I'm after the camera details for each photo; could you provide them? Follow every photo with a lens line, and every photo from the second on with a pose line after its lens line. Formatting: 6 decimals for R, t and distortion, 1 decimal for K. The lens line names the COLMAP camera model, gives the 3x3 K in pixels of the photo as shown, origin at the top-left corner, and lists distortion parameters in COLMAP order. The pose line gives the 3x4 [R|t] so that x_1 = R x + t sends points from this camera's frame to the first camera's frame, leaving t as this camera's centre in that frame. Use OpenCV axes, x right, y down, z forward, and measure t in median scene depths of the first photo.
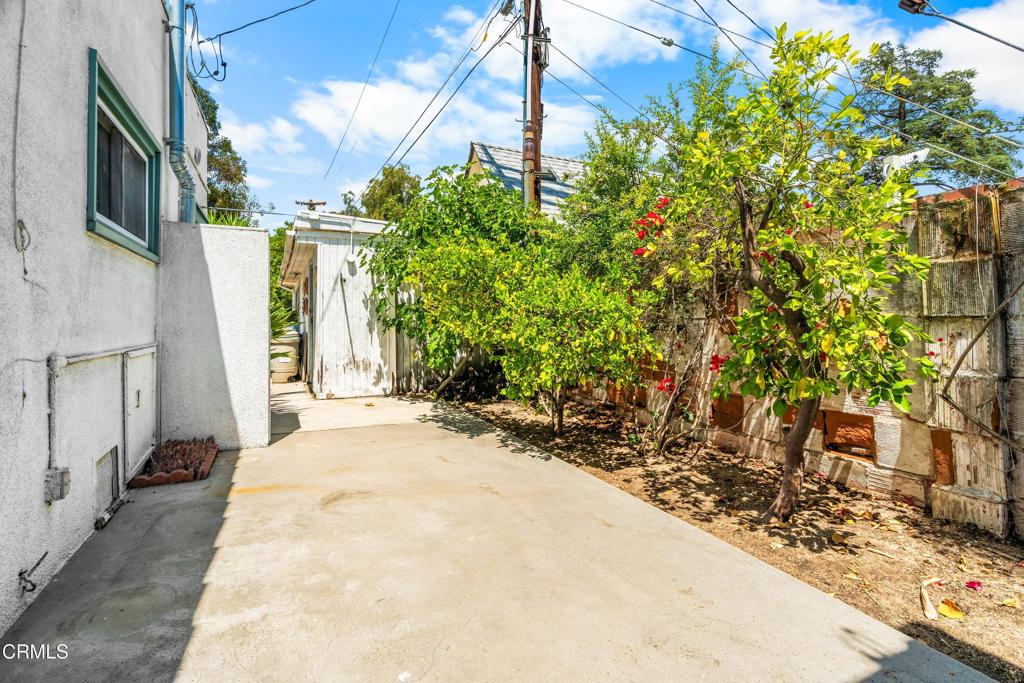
lens RADIAL K [[473.9, 0, 513.4], [0, 473.9, 348.1], [0, 0, 1]] dist [-0.001449, -0.000159]
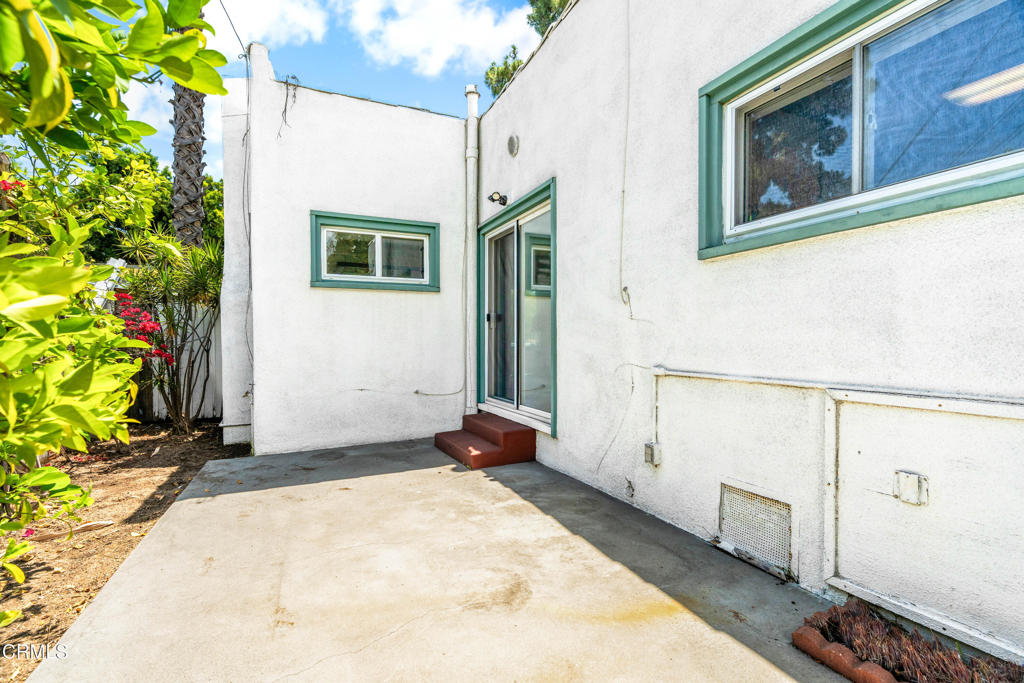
lens RADIAL K [[473.9, 0, 513.4], [0, 473.9, 348.1], [0, 0, 1]] dist [-0.001449, -0.000159]
pose [[-0.999352, 0.013914, 0.033211, -0.527837], [0.016371, 0.997057, 0.074900, -0.139645], [-0.032071, 0.075396, -0.996638, 2.193508]]
